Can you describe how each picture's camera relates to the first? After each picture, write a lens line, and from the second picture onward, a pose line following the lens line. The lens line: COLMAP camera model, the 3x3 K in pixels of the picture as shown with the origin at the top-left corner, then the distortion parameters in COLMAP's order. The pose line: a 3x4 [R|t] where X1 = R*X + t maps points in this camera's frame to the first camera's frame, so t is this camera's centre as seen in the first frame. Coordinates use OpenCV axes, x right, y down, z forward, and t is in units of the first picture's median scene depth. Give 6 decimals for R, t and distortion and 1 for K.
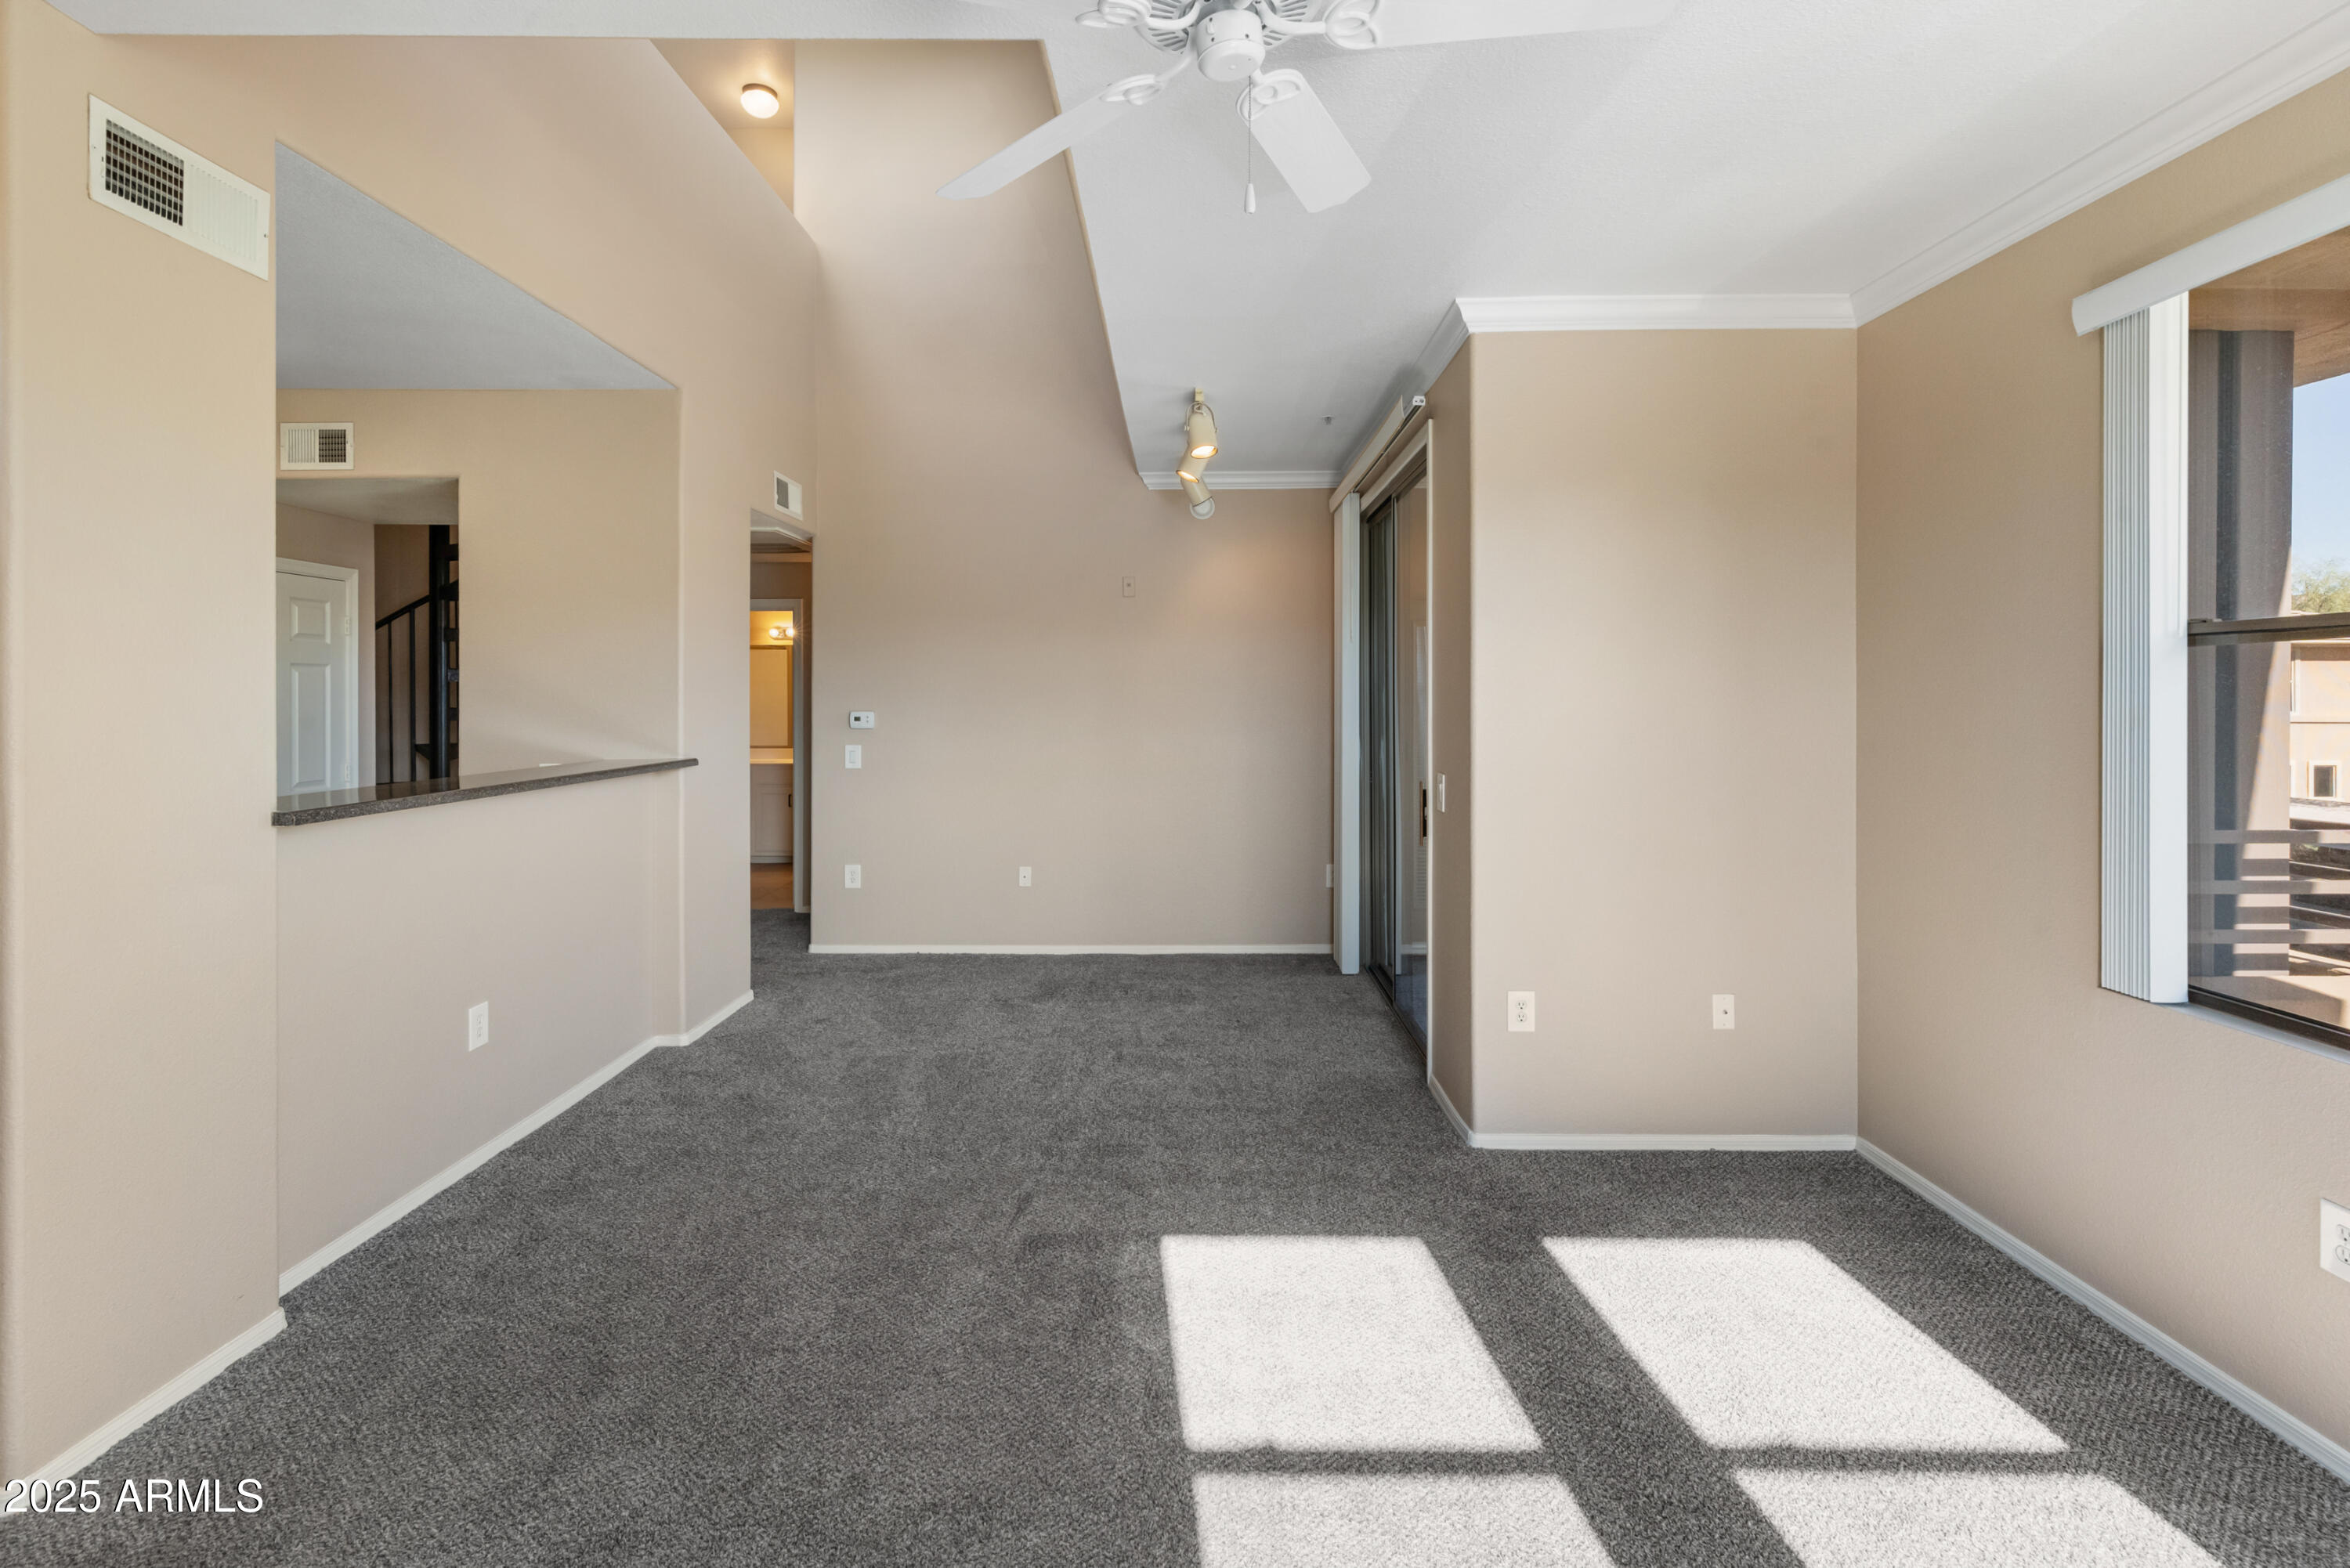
lens RADIAL K [[1092.9, 0, 1187.8], [0, 1092.9, 702.9], [0, 0, 1]] dist [0.004943, -0.001168]
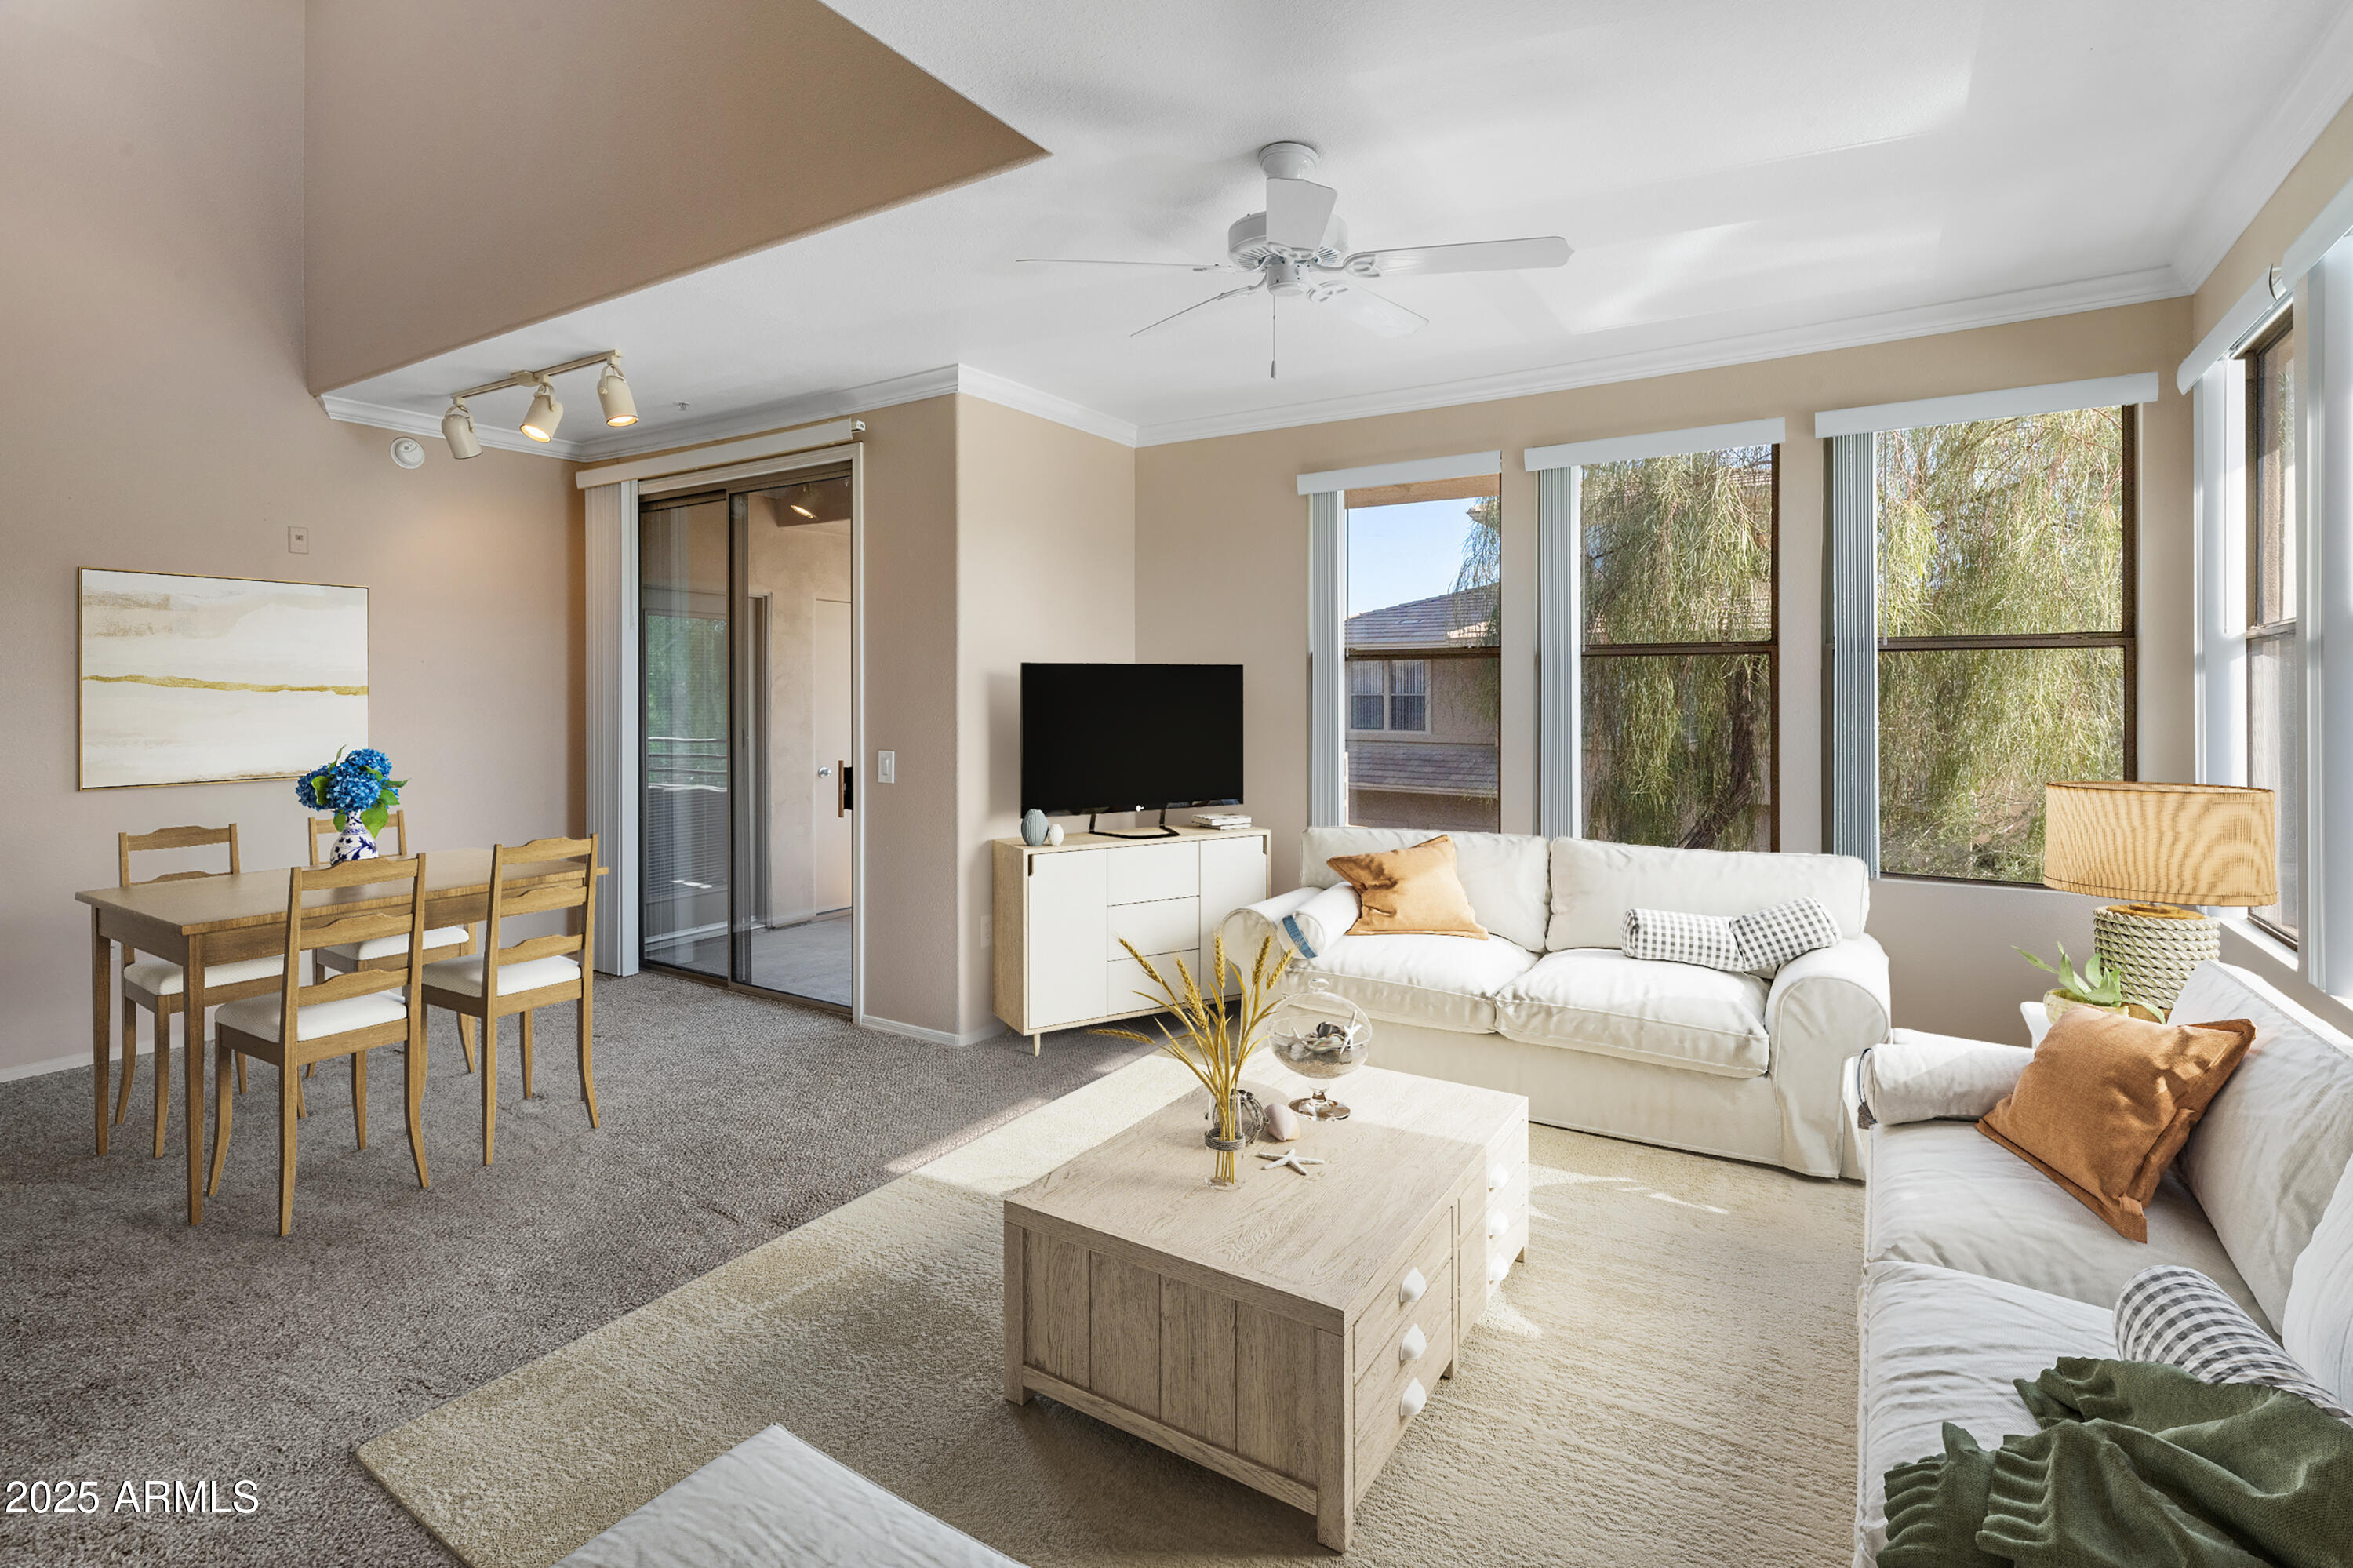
lens RADIAL K [[1094.4, 0, 1189.3], [0, 1094.4, 702.7], [0, 0, 1]] dist [0.004943, -0.001168]
pose [[0.532448, -0.004352, 0.846452, -0.655461], [0.002309, 0.999991, 0.003689, 0.010082], [-0.846460, -0.000009, 0.532453, 0.115854]]
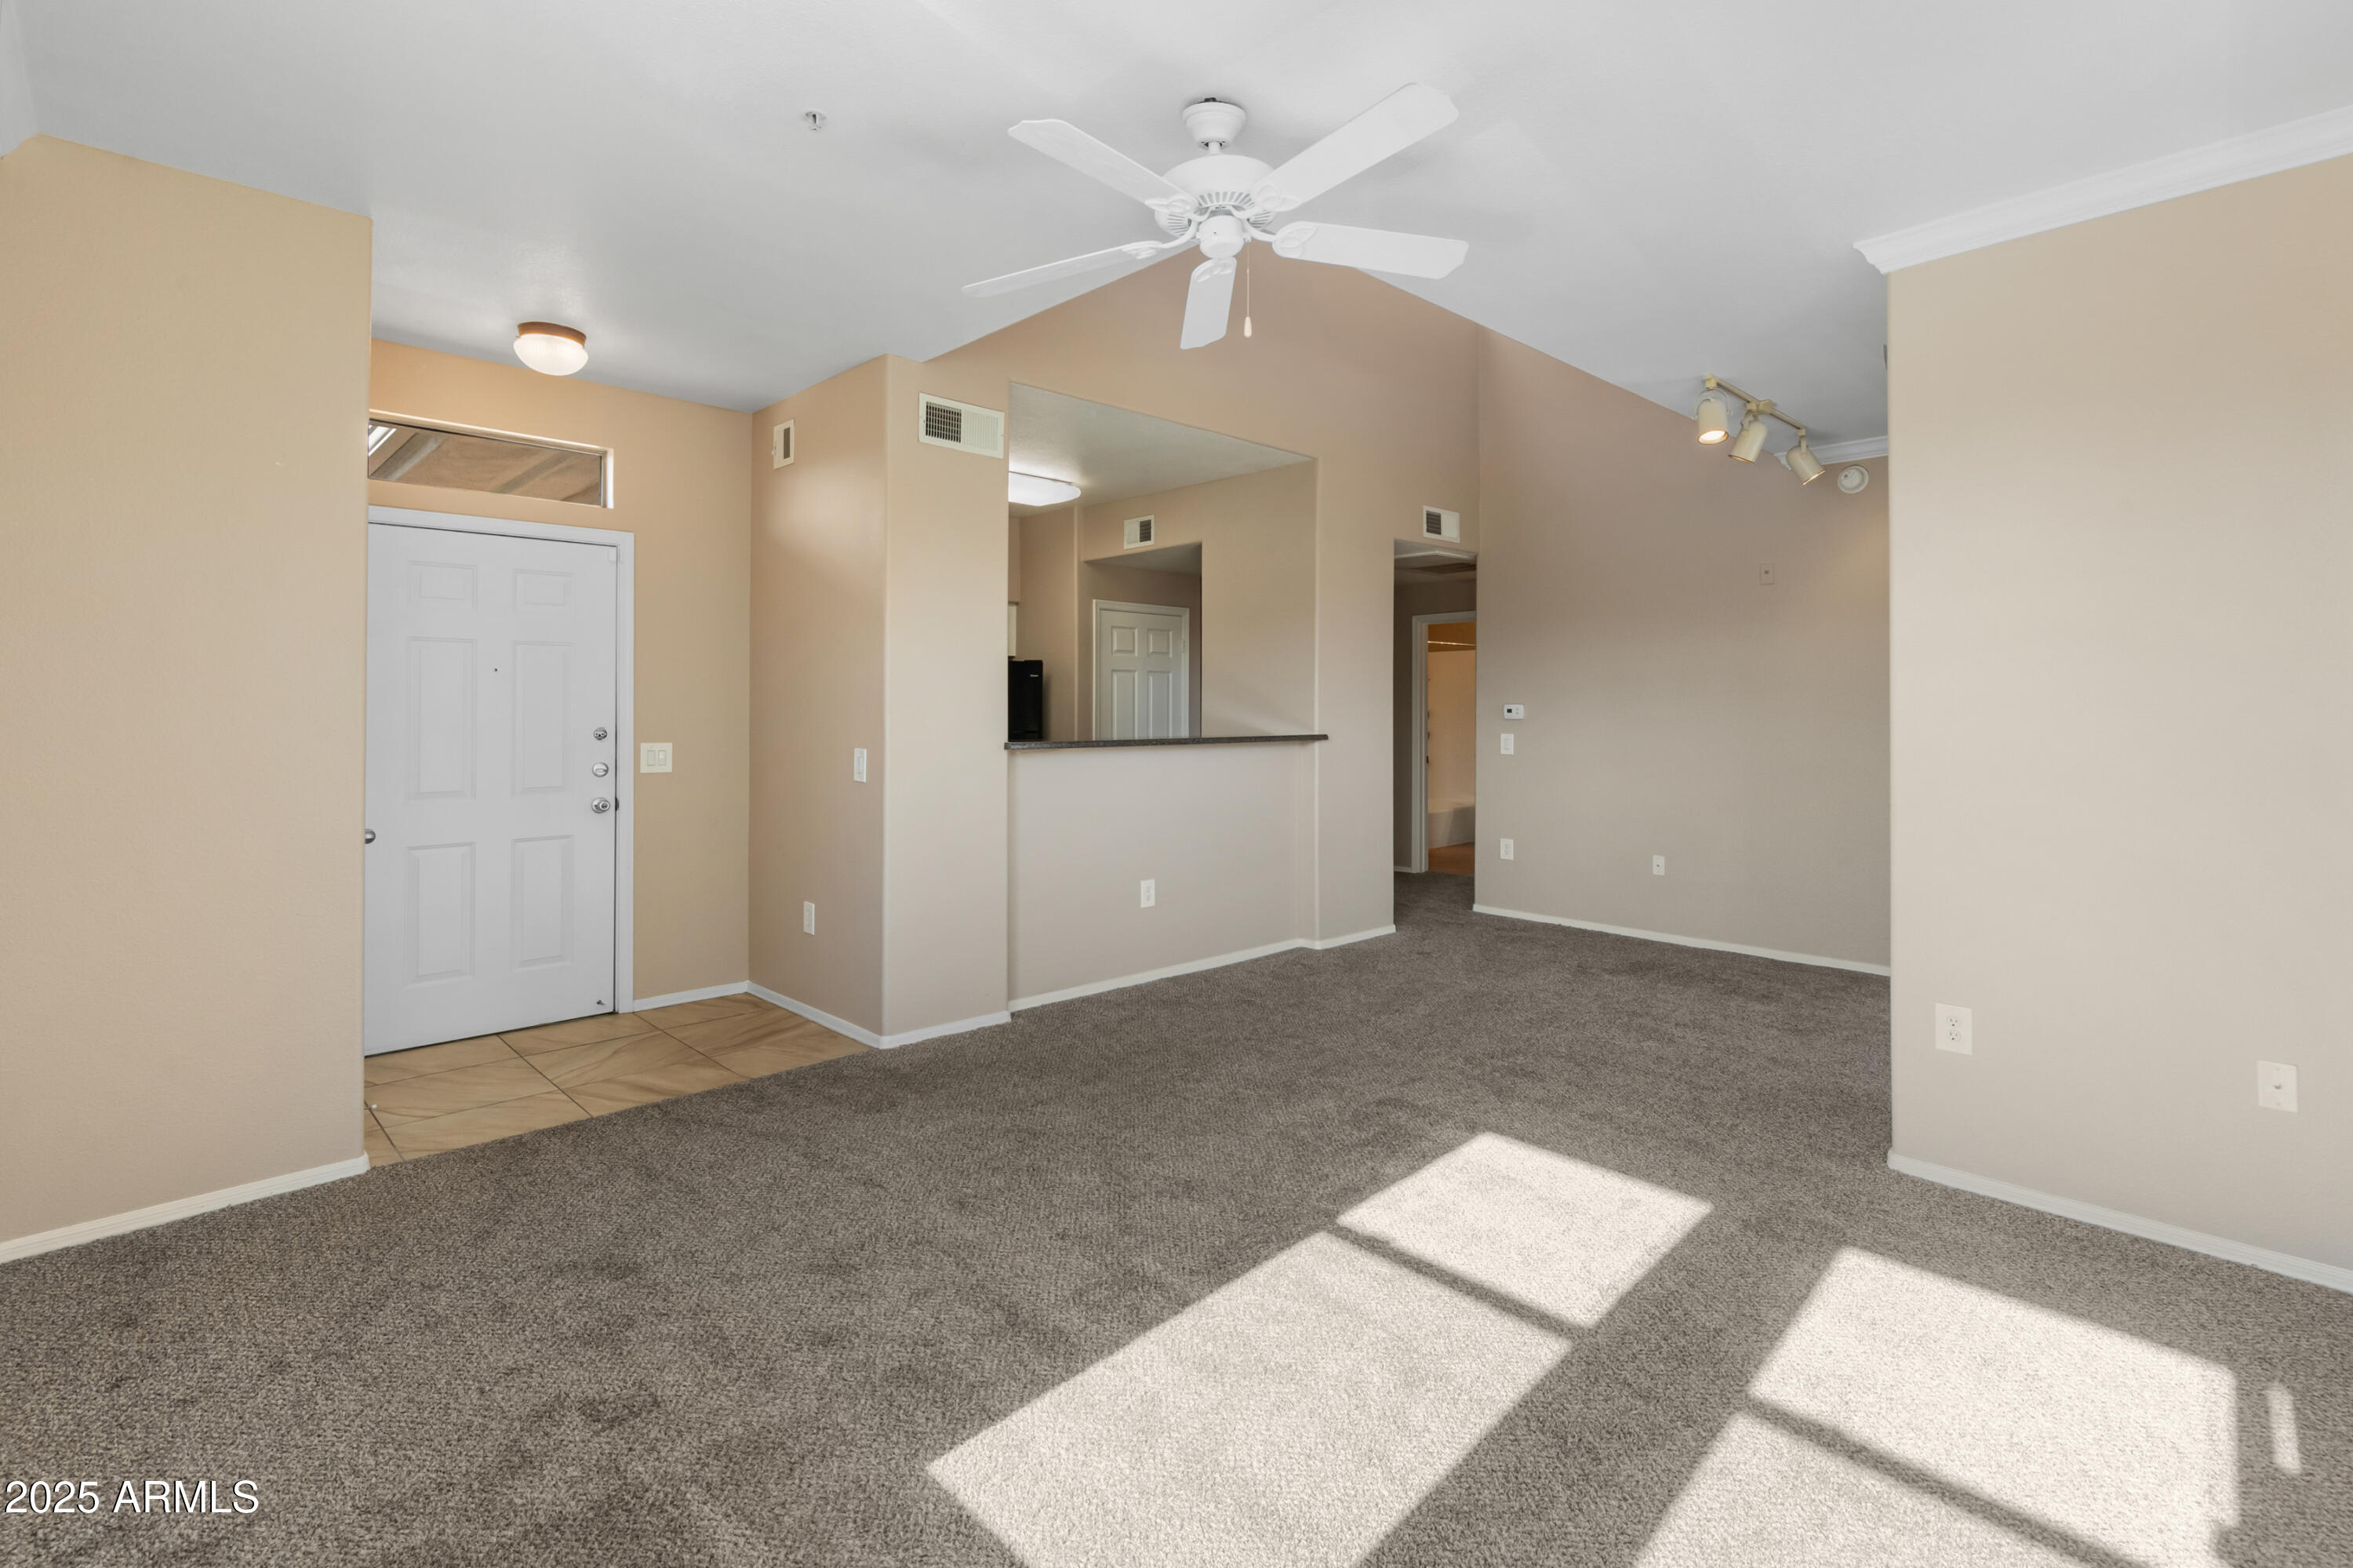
lens RADIAL K [[1089.3, 0, 1206.4], [0, 1089.3, 699.6], [0, 0, 1]] dist [0.000844, -0.000794]
pose [[0.702181, -0.003645, -0.711990, 0.508031], [-0.007160, 0.999900, -0.012180, 0.033801], [0.711963, 0.013651, 0.702084, -0.040974]]
